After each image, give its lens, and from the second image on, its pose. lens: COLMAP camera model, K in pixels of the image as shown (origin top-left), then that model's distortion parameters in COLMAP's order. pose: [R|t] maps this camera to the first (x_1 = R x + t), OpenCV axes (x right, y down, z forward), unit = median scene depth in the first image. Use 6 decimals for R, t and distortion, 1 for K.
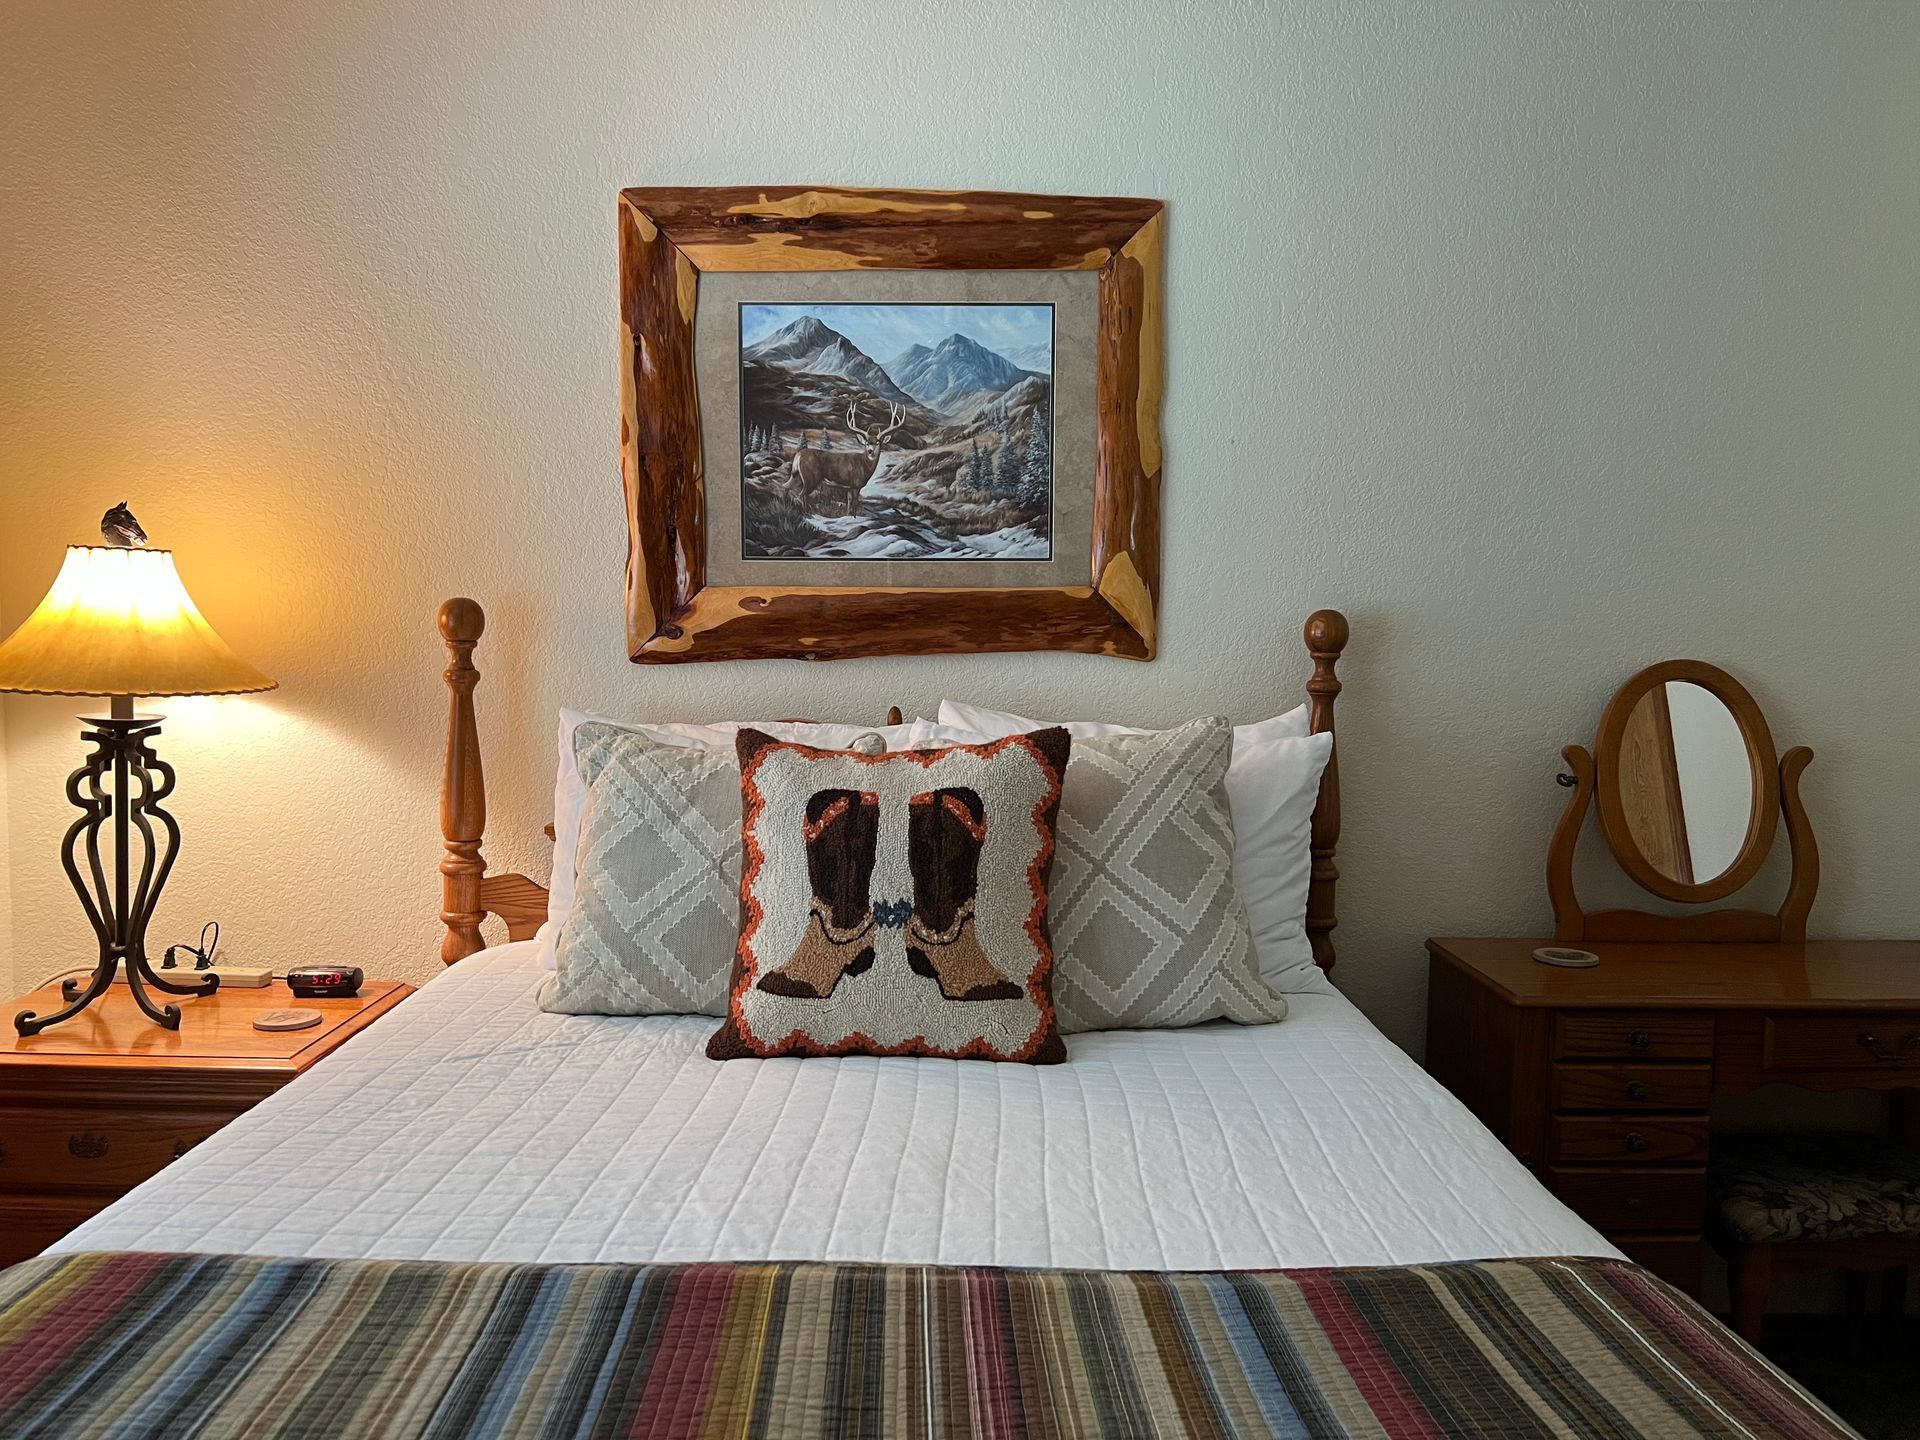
lens RADIAL K [[1421.2, 0, 944.8], [0, 1421.2, 728.8], [0, 0, 1]] dist [0.163682, -0.295216]
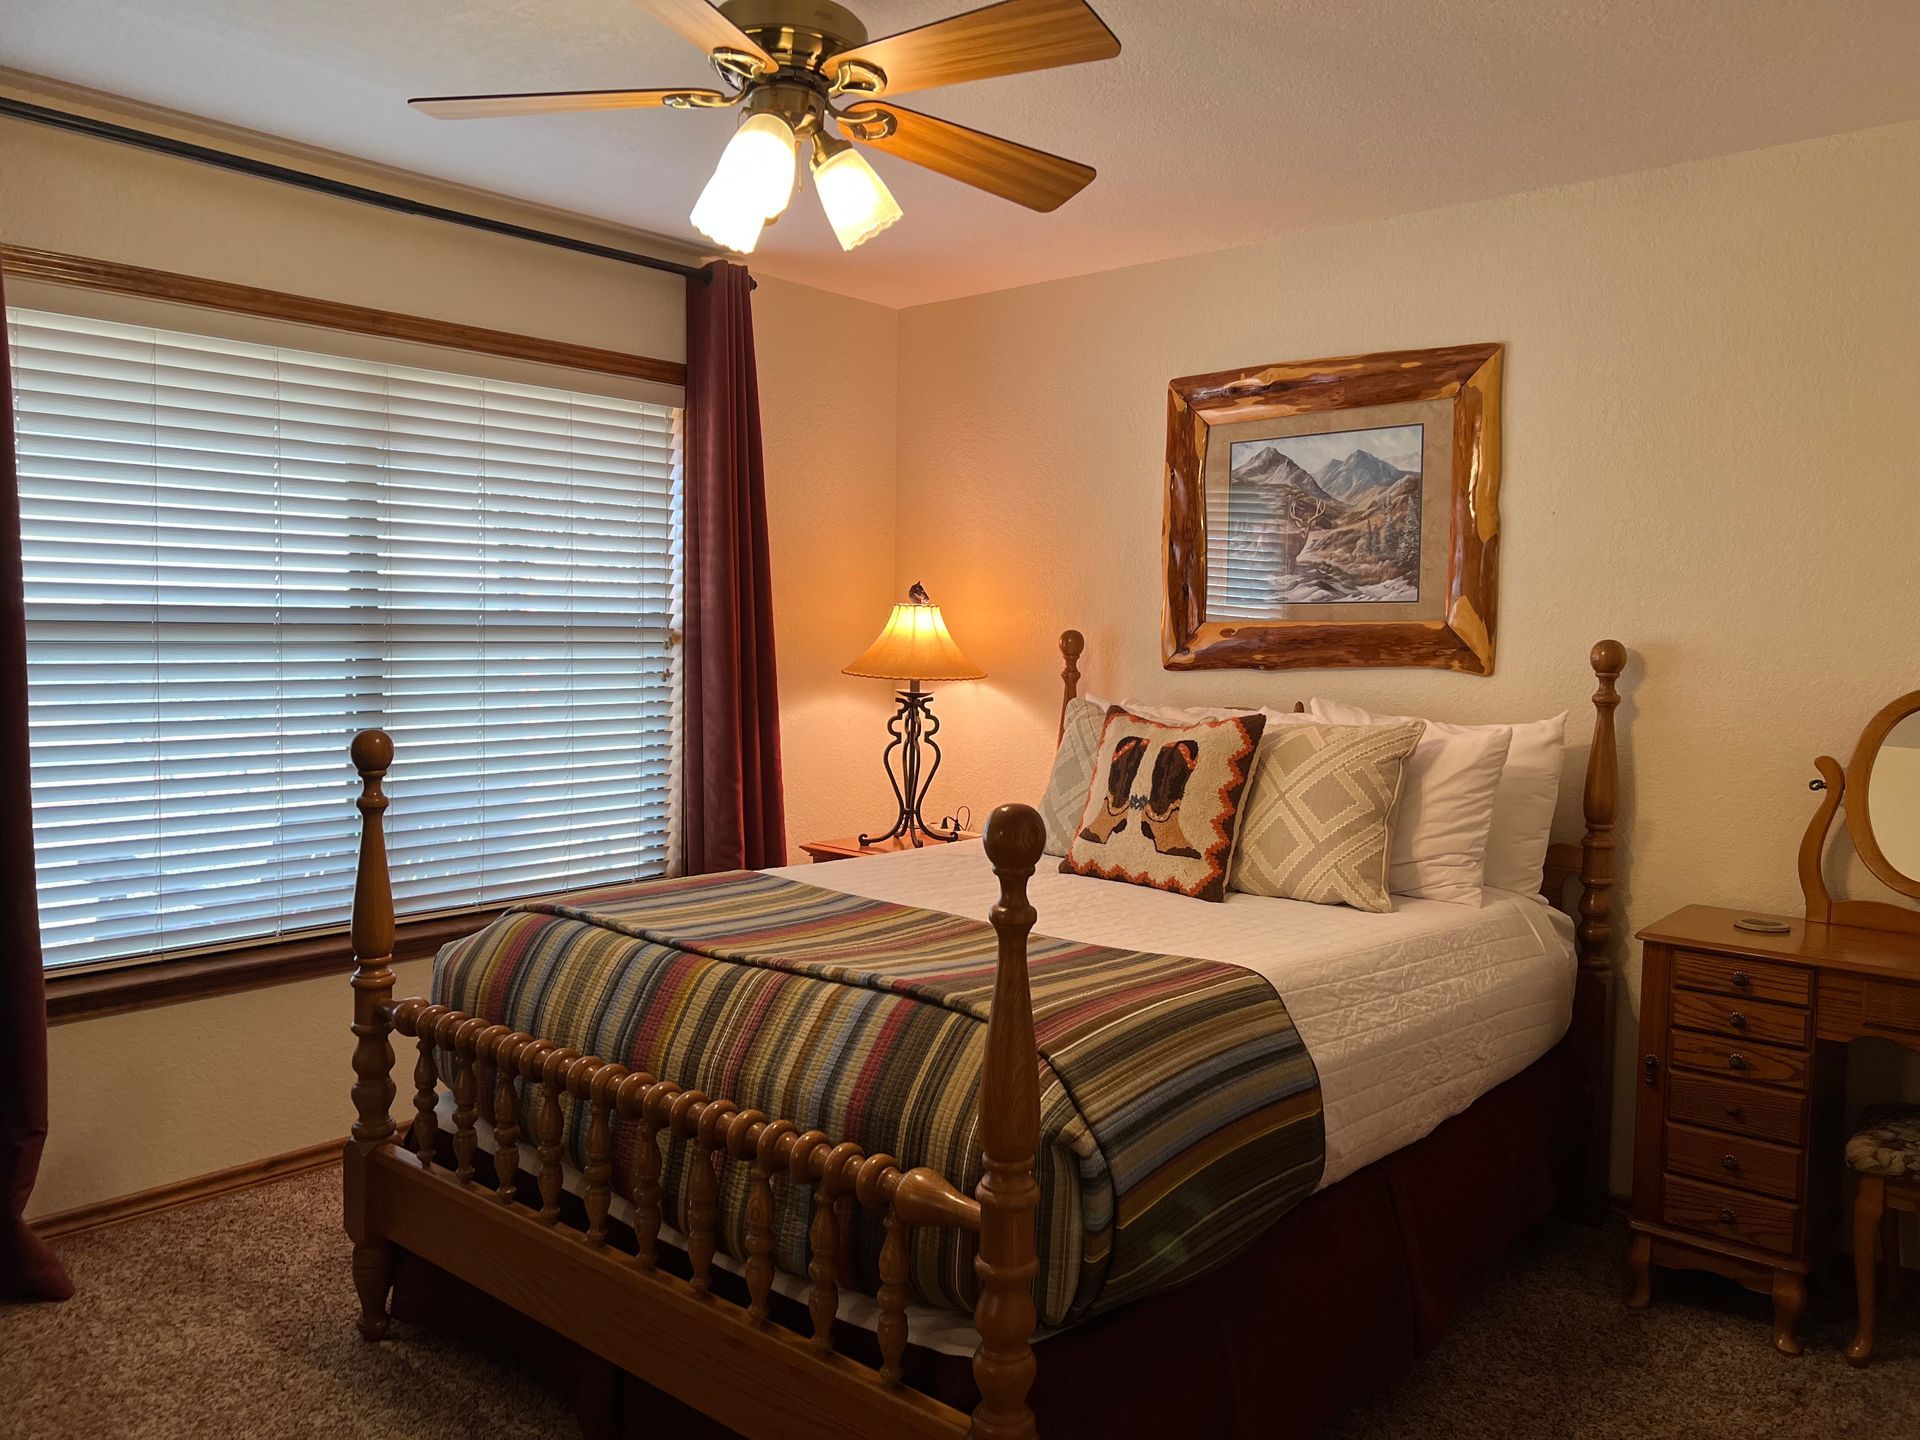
lens RADIAL K [[1421.2, 0, 944.8], [0, 1421.2, 728.8], [0, 0, 1]] dist [0.163682, -0.295216]
pose [[0.746084, 0.049811, -0.663986, 0.682585], [-0.063623, 0.997968, 0.003375, 0.031240], [0.662805, 0.039727, 0.747737, -0.369522]]
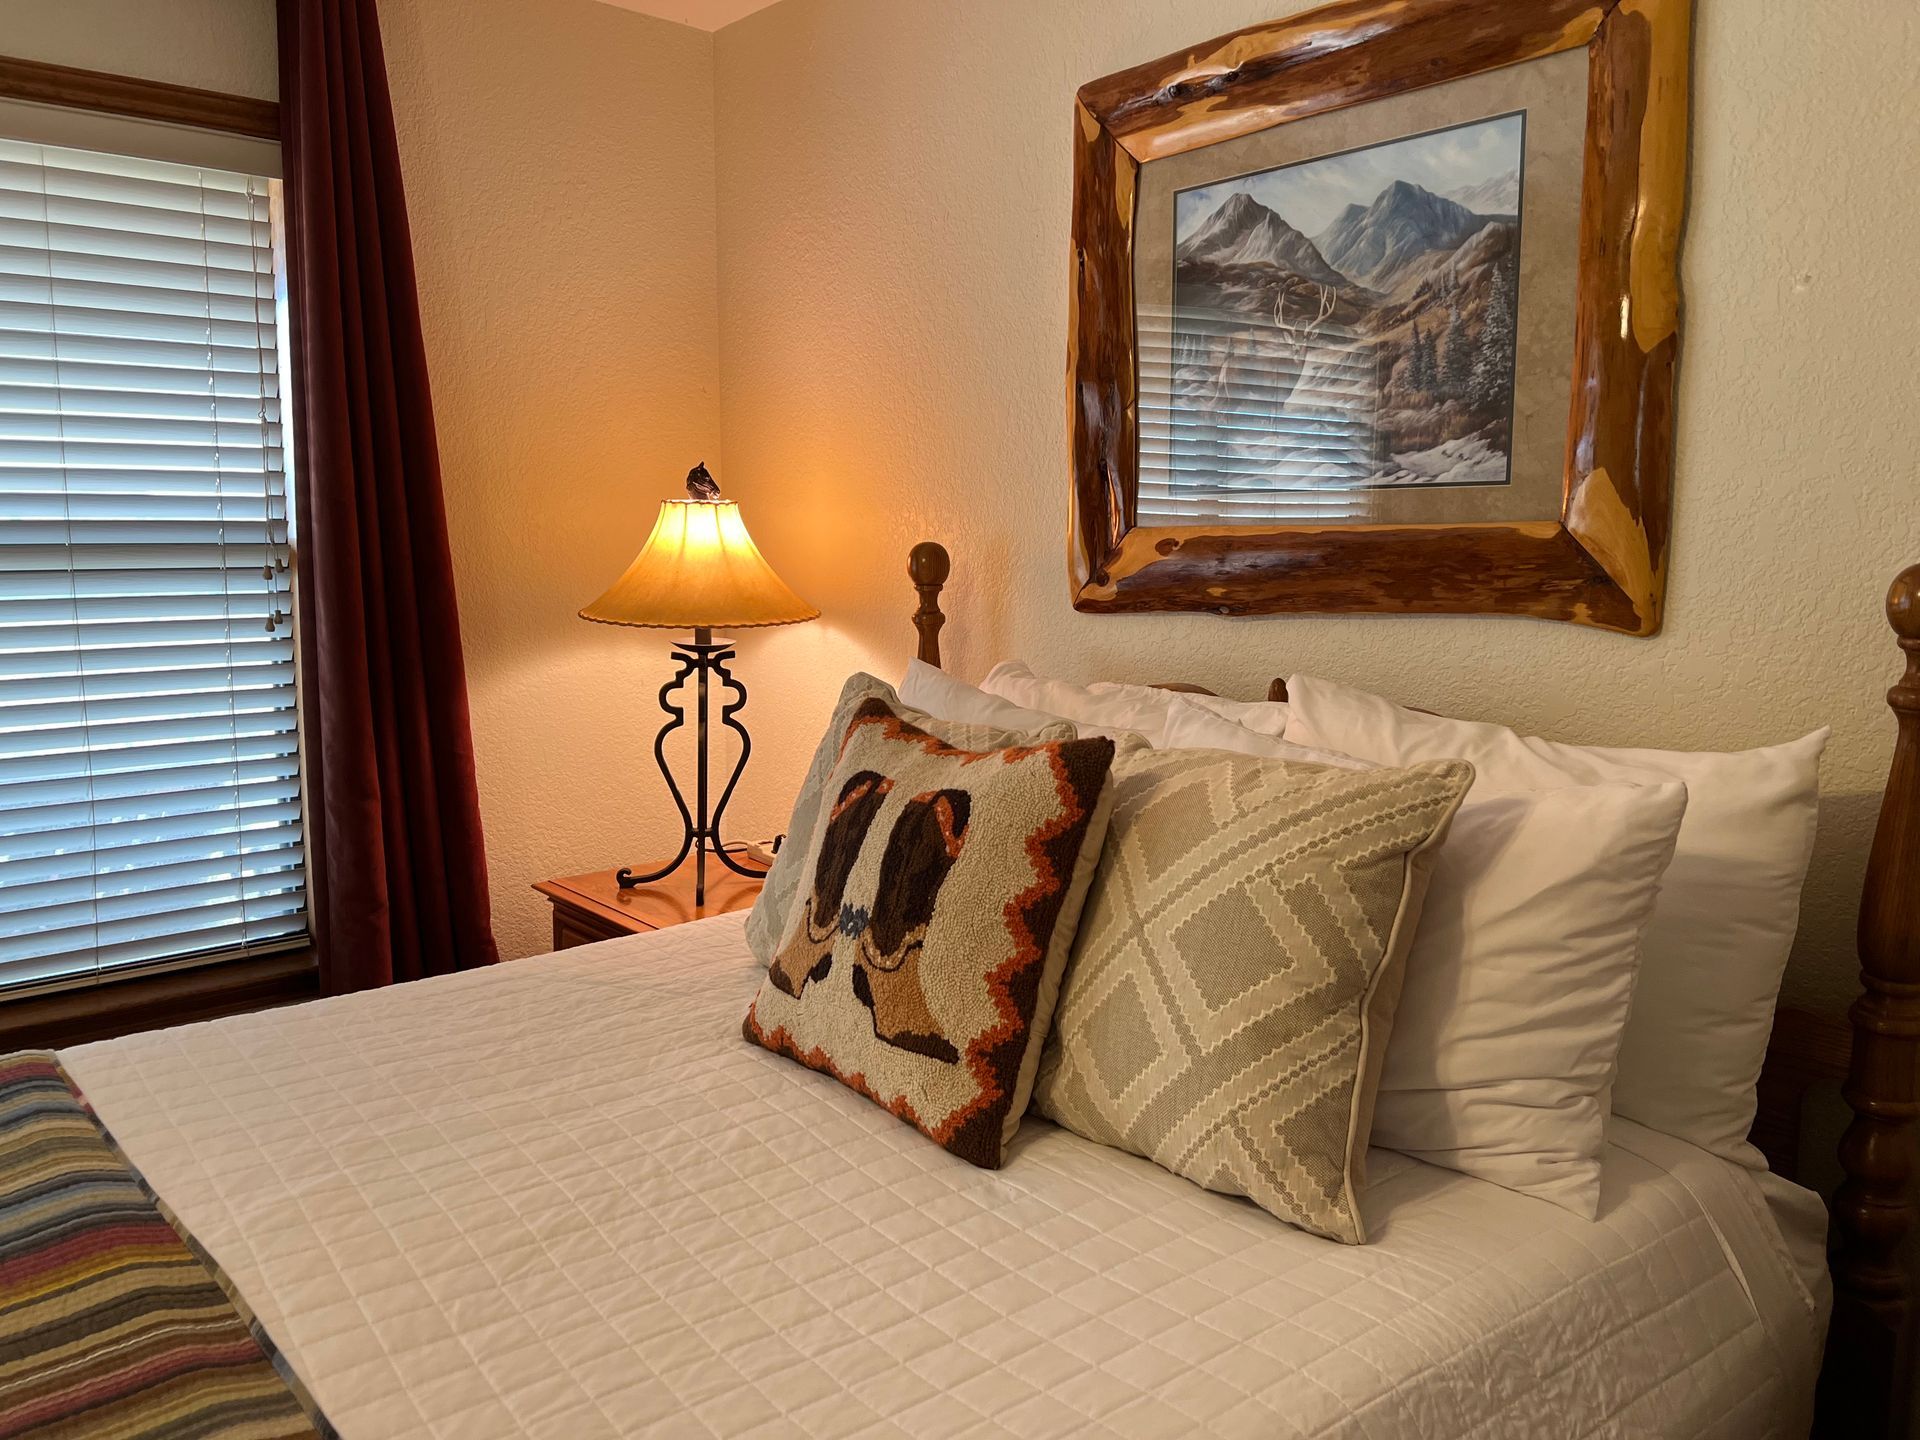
lens RADIAL K [[1452.9, 0, 937.3], [0, 1452.9, 717.6], [0, 0, 1]] dist [0.080087, -0.086425]
pose [[0.661693, 0.091687, -0.744148, 0.438653], [-0.059784, 0.995787, 0.069532, -0.038185], [0.747388, -0.001521, 0.664387, 0.317611]]
